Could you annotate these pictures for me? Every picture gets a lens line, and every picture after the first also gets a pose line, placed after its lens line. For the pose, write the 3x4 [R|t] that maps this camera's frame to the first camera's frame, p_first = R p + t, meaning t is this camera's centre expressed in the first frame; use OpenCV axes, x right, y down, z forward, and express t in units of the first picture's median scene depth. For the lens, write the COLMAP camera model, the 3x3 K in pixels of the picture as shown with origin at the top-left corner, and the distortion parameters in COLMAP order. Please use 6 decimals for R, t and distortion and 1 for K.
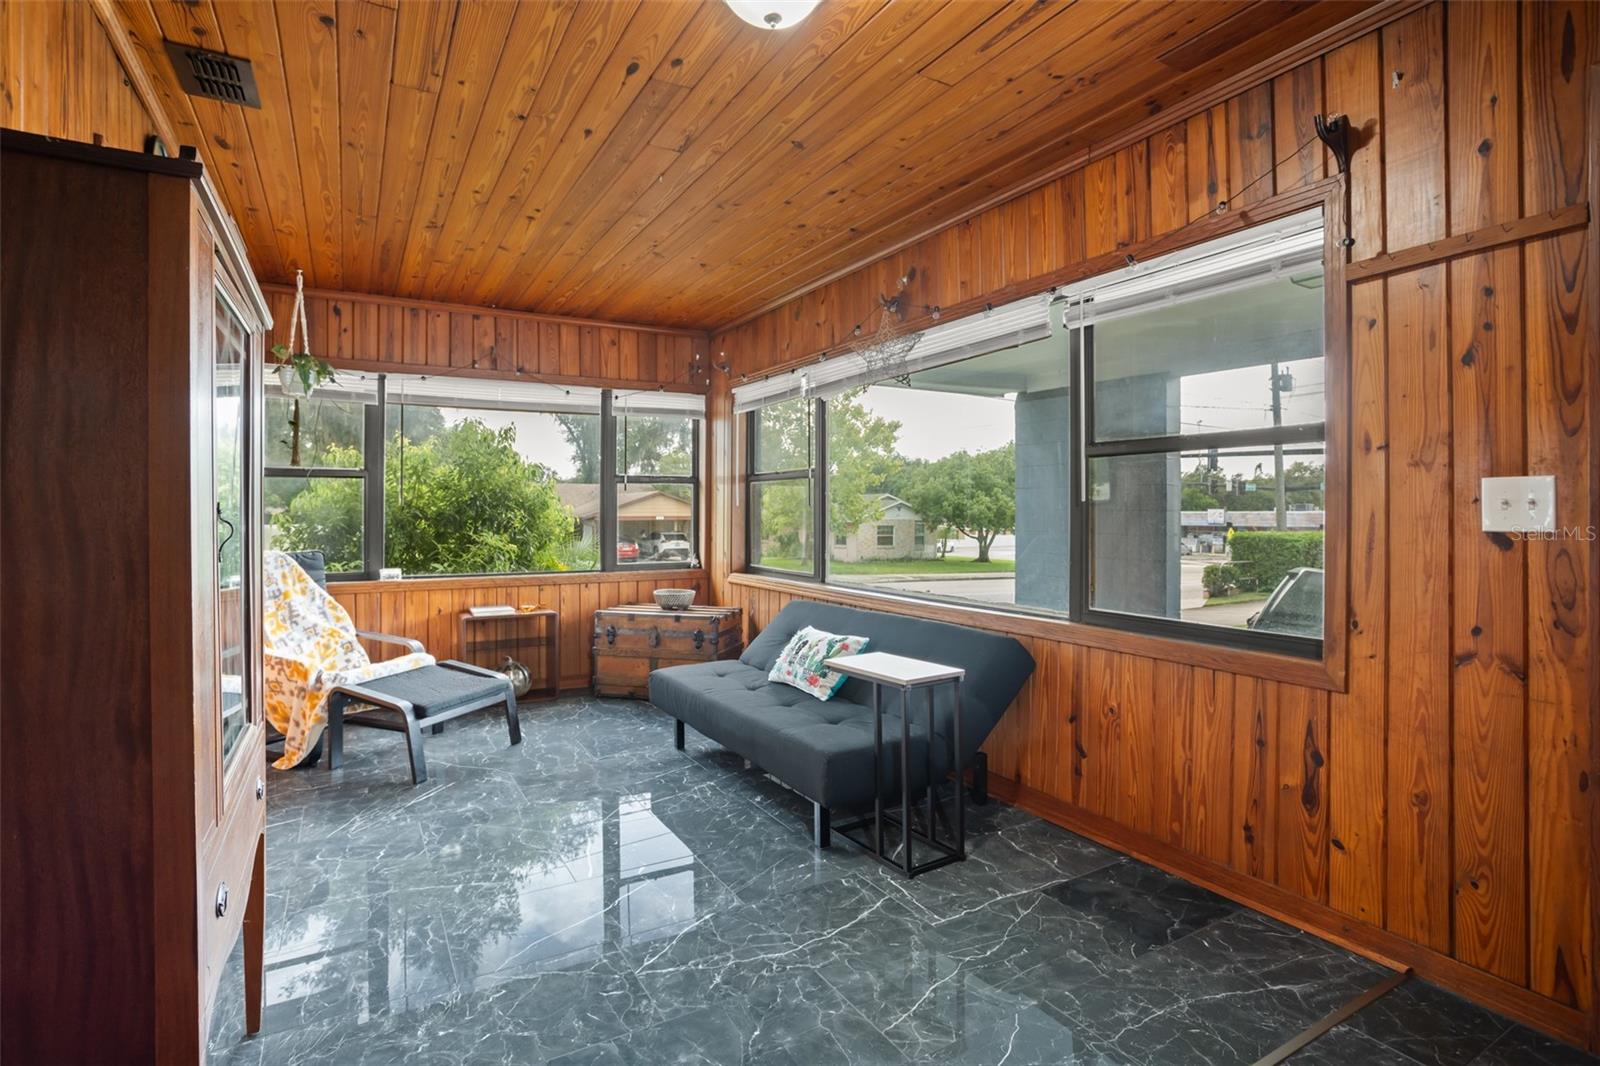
lens RADIAL K [[775.1, 0, 799.2], [0, 775.1, 509.6], [0, 0, 1]] dist [-0.022810, 0.005322]
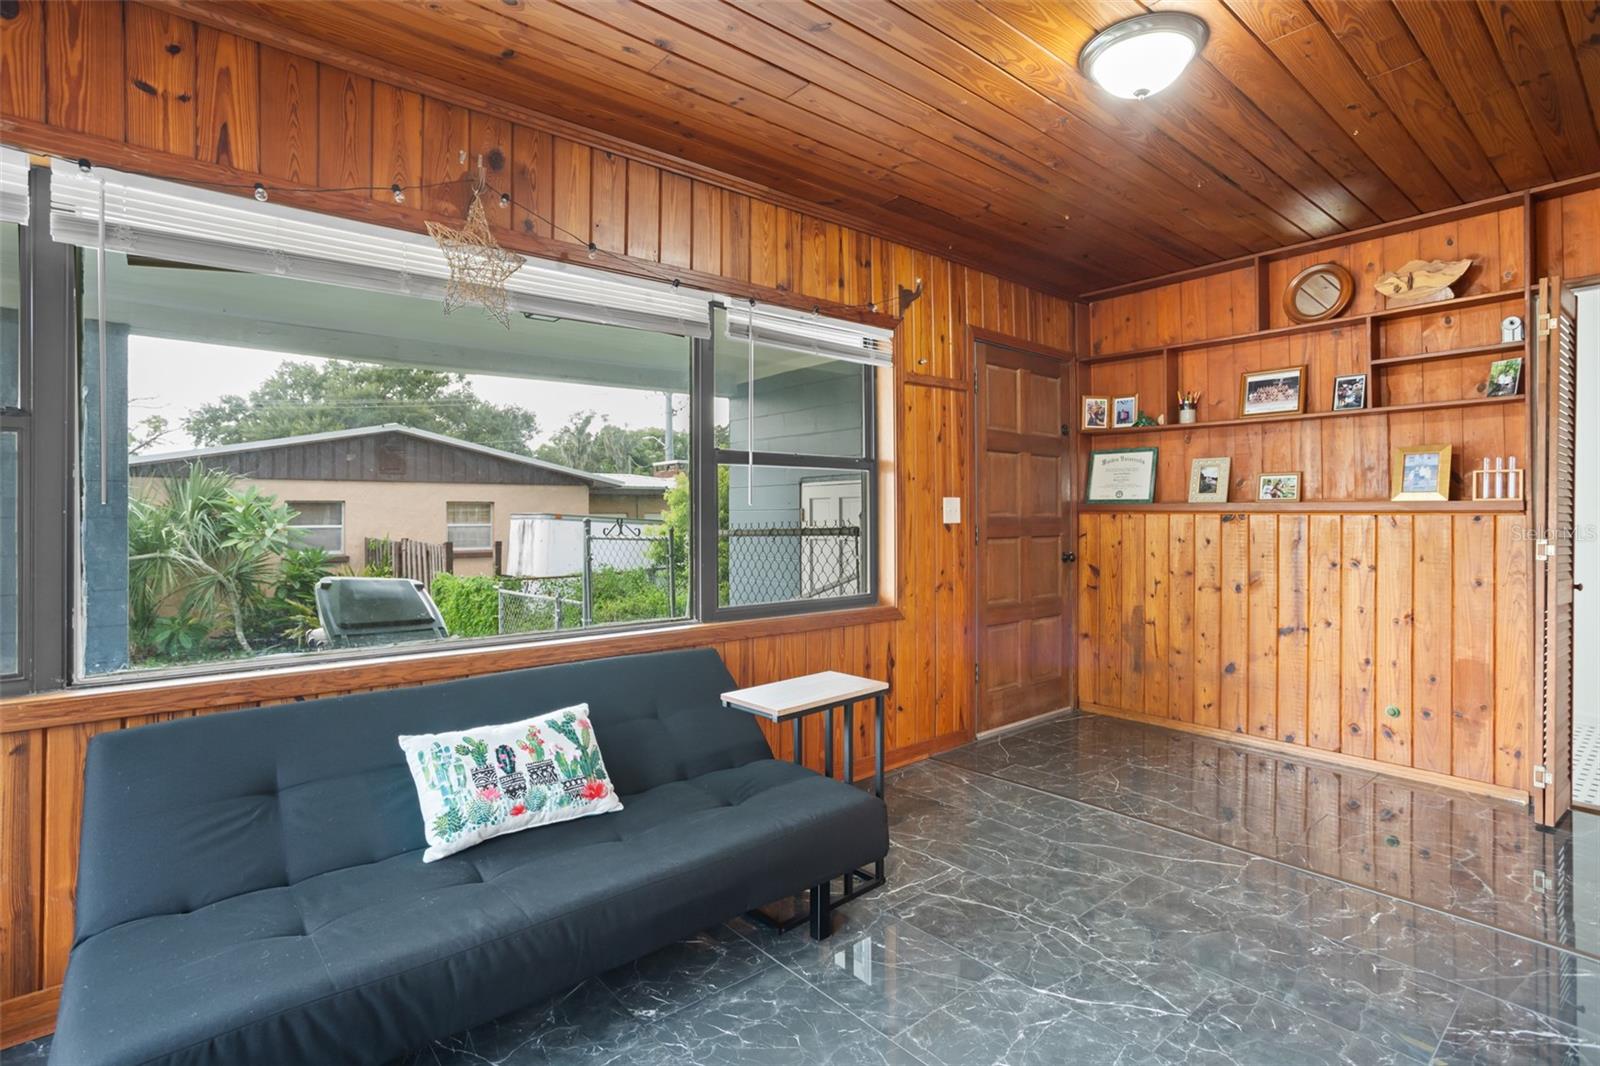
lens RADIAL K [[775.1, 0, 801.1], [0, 775.1, 527.1], [0, 0, 1]] dist [-0.022810, 0.005322]
pose [[-0.166697, 0.000581, 0.986008, -0.978623], [0.011756, 0.999930, 0.001398, 0.027752], [-0.985938, 0.011825, -0.166692, 1.525387]]
